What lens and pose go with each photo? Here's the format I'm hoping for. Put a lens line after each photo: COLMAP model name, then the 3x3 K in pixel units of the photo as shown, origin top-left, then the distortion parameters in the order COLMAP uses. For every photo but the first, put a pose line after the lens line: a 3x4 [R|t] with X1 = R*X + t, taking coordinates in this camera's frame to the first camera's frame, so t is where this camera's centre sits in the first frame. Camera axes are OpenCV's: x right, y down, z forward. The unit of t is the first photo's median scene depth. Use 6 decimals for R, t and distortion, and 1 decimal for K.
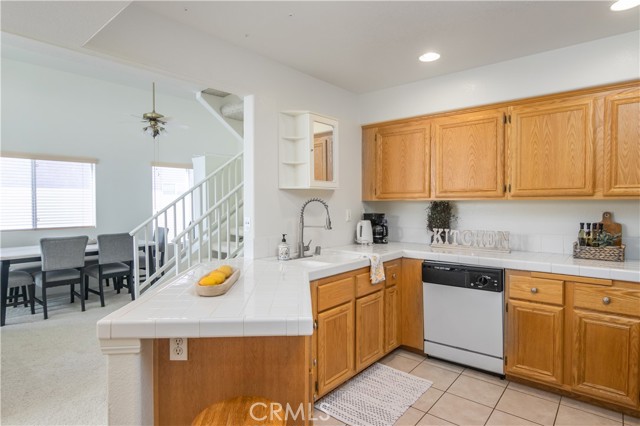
lens RADIAL K [[350.6, 0, 320.0], [0, 350.6, 213.0], [0, 0, 1]] dist [-0.001091, -0.000167]
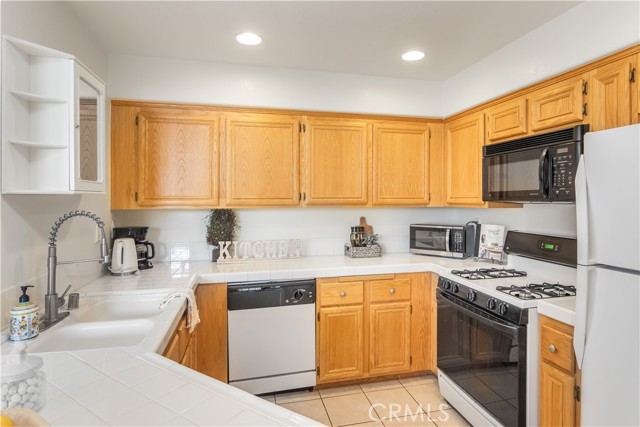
lens RADIAL K [[354.0, 0, 323.7], [0, 354.0, 201.8], [0, 0, 1]] dist [-0.002177, -0.000493]
pose [[0.597715, -0.003077, 0.801703, -0.244605], [0.025180, 0.999571, -0.014937, -0.039136], [-0.801313, 0.029115, 0.597537, 0.351375]]
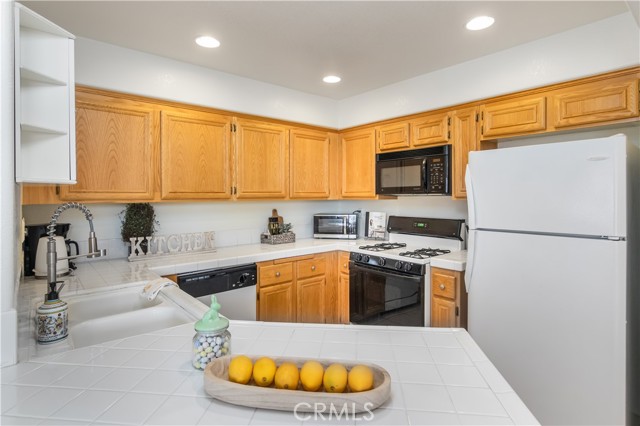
lens RADIAL K [[338.6, 0, 320.6], [0, 338.6, 201.9], [0, 0, 1]] dist [0.000690, -0.000291]
pose [[0.164688, -0.013256, 0.986257, -0.471051], [0.036861, 0.999294, 0.007276, -0.033435], [-0.985657, 0.035156, 0.165061, 0.567073]]
